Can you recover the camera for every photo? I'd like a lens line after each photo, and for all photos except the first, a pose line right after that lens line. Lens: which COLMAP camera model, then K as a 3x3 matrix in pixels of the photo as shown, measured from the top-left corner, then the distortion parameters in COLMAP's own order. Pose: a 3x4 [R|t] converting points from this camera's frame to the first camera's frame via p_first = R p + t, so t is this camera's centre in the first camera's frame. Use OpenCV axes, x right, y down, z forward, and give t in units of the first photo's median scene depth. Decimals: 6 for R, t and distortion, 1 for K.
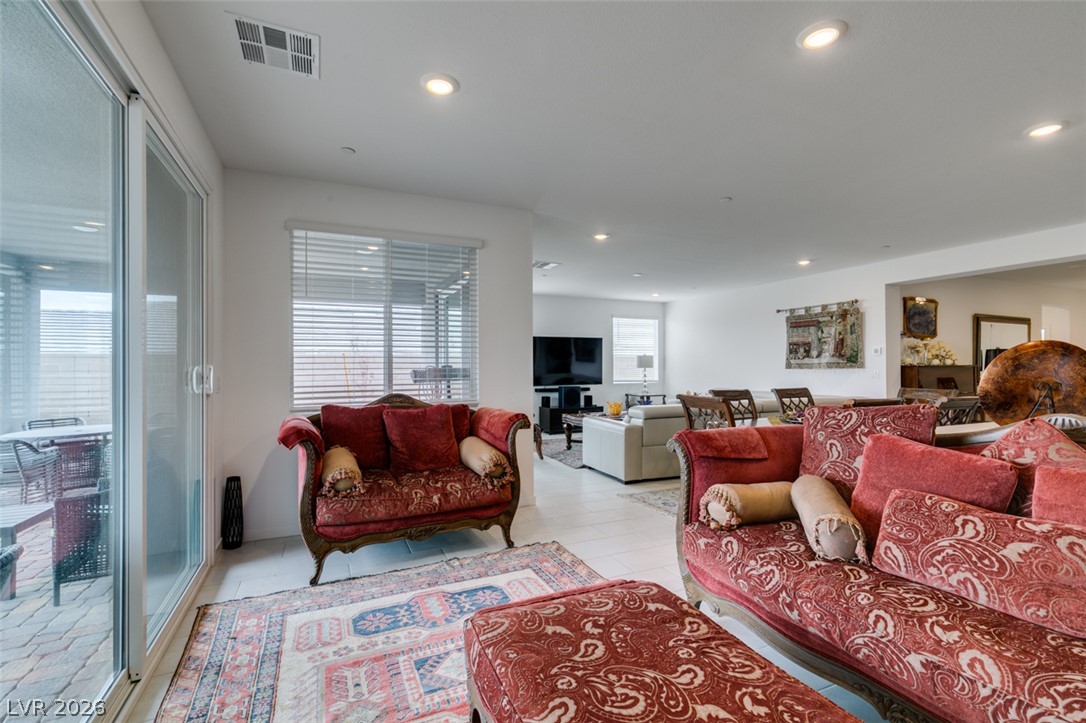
lens RADIAL K [[486.8, 0, 540.4], [0, 486.8, 363.0], [0, 0, 1]] dist [0.006376, -0.000887]
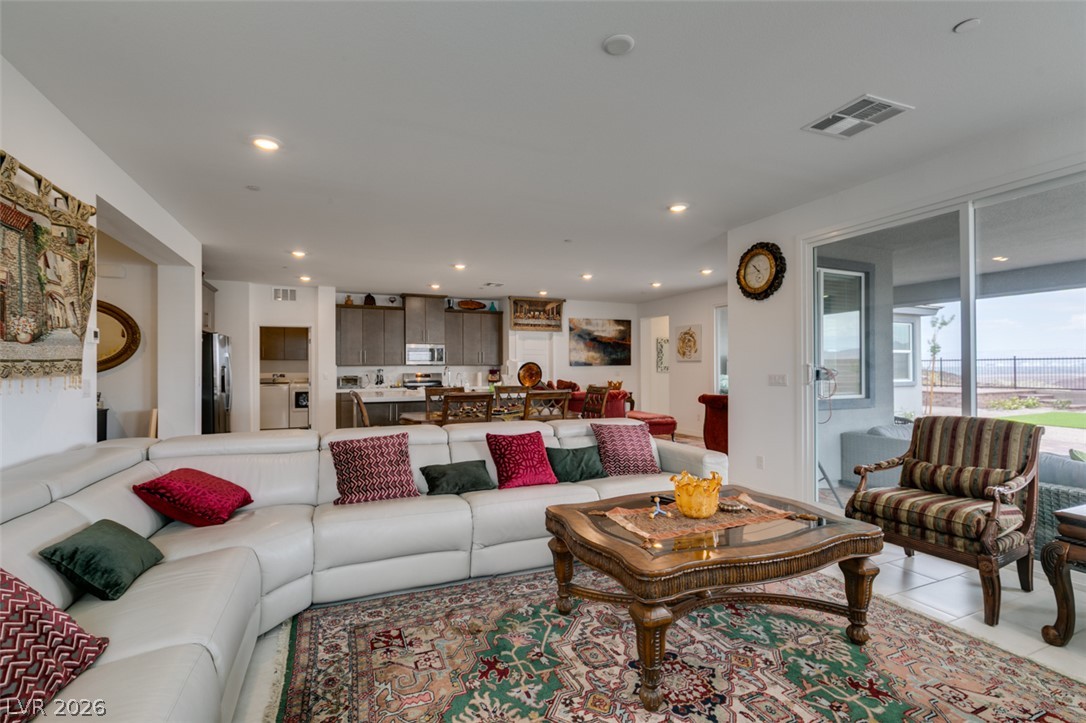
lens RADIAL K [[485.5, 0, 541.2], [0, 485.5, 364.3], [0, 0, 1]] dist [-0.001155, -0.000828]
pose [[-0.999821, 0.007087, 0.017547, 0.615915], [0.006780, 0.999824, -0.017494, 0.027500], [-0.017668, -0.017372, -0.999693, 3.265350]]
